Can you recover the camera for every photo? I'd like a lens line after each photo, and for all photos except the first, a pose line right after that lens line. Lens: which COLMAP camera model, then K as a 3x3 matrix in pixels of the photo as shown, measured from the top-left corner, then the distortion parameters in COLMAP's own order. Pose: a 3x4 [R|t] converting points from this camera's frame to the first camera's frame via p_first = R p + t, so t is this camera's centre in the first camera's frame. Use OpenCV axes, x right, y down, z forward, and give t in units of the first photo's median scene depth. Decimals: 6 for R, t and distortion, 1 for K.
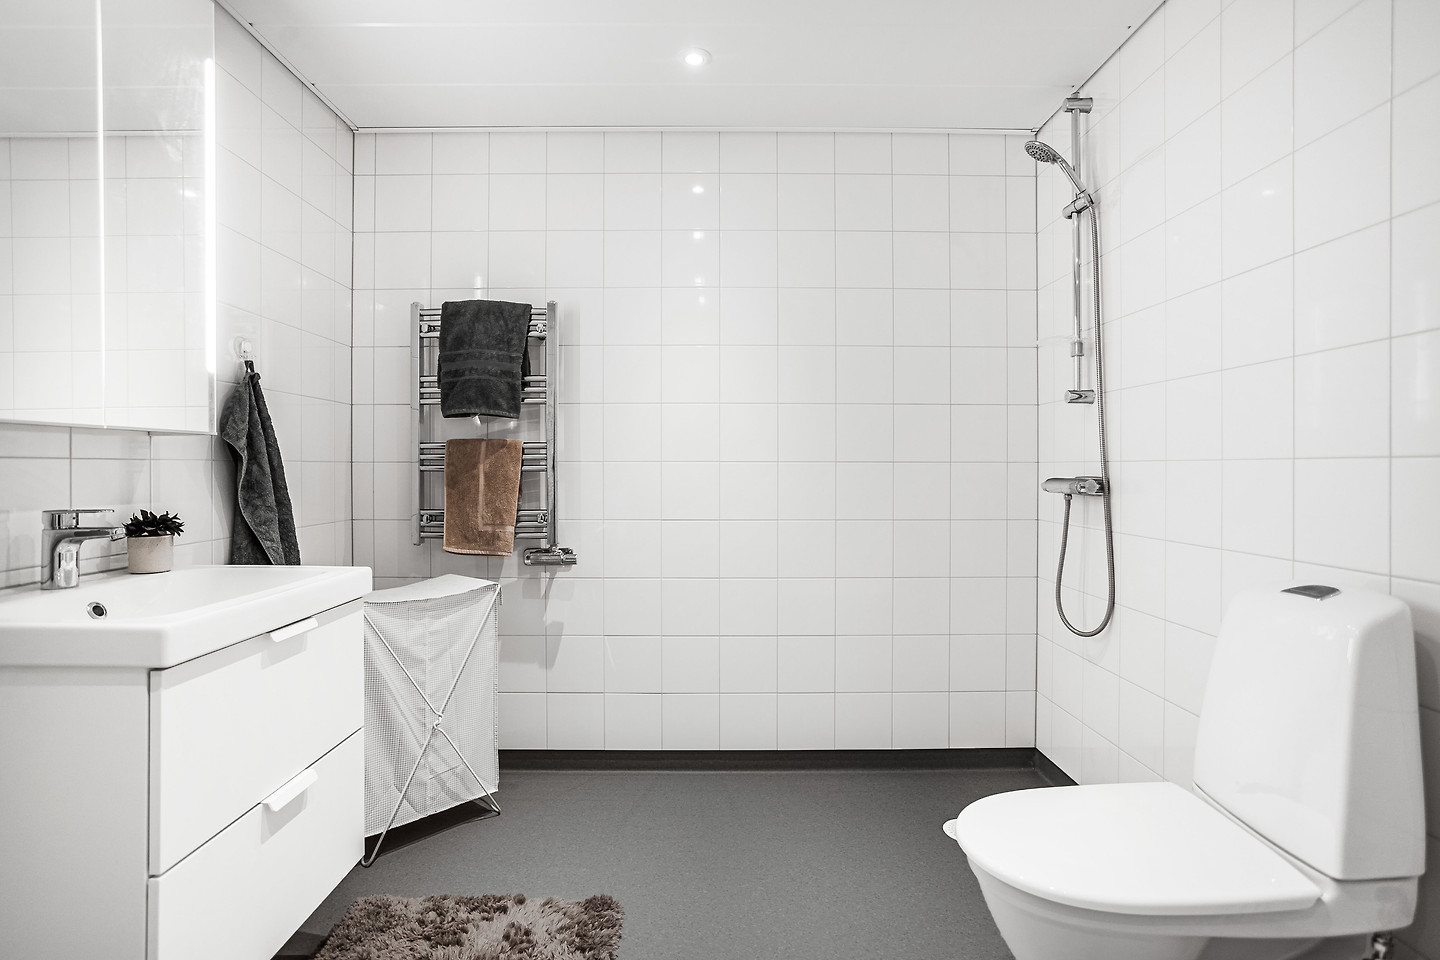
lens RADIAL K [[734.8, 0, 720.0], [0, 734.8, 480.0], [0, 0, 1]] dist [-0.023912, 0.001109]
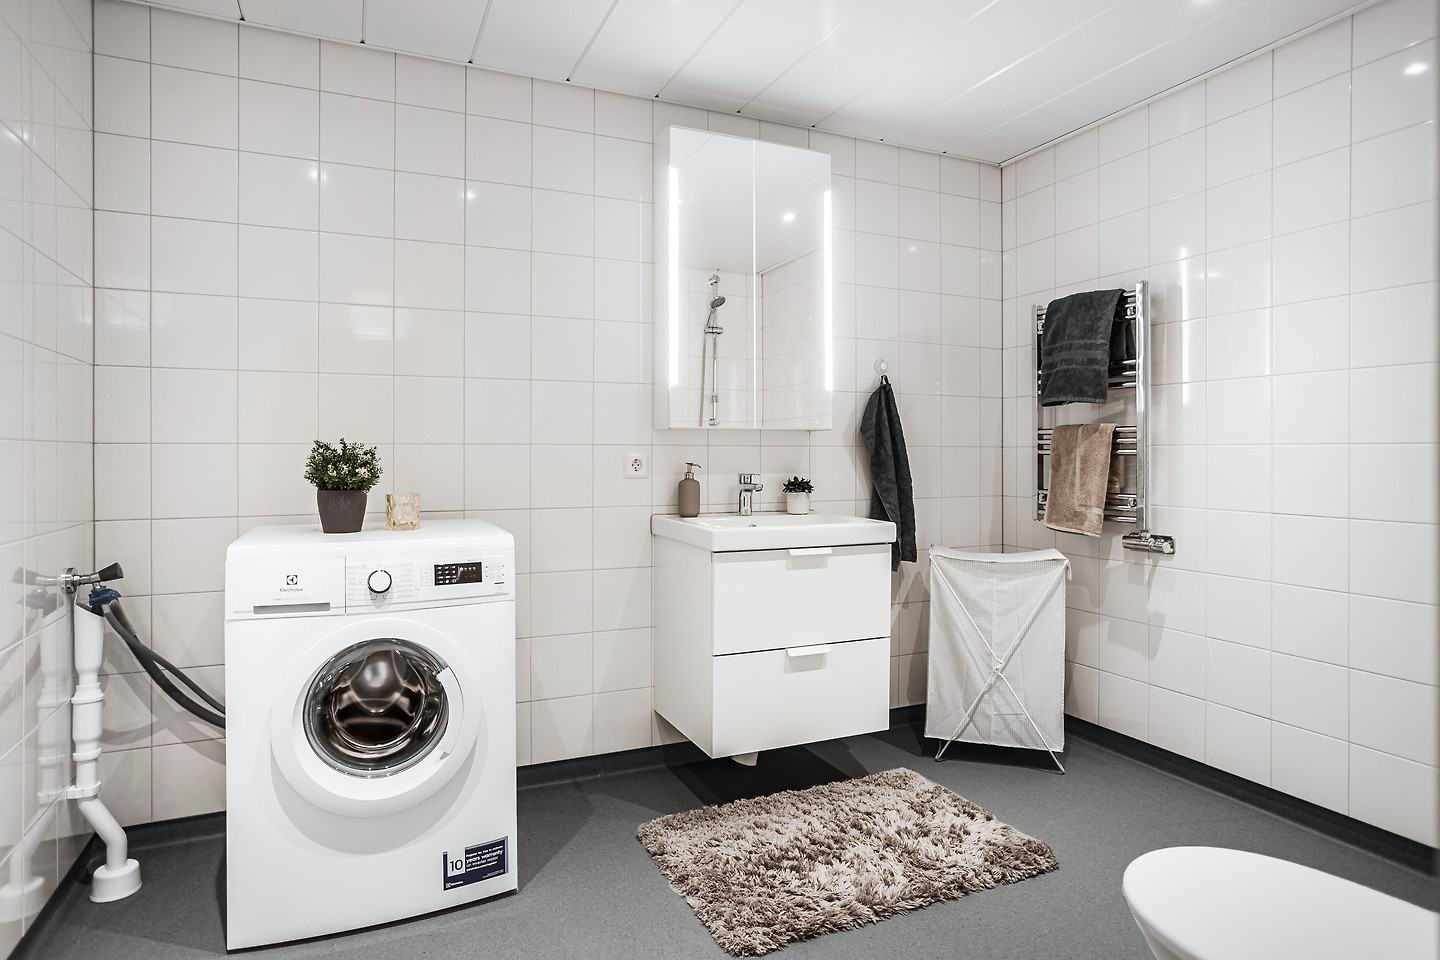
lens RADIAL K [[851.1, 0, 720.7], [0, 851.1, 473.3], [0, 0, 1]] dist [0.002292, 0.001996]
pose [[0.403501, 0.021826, -0.914719, 0.635131], [-0.014350, 0.999743, 0.017525, 0.000595], [0.914867, 0.006055, 0.403710, 0.031327]]
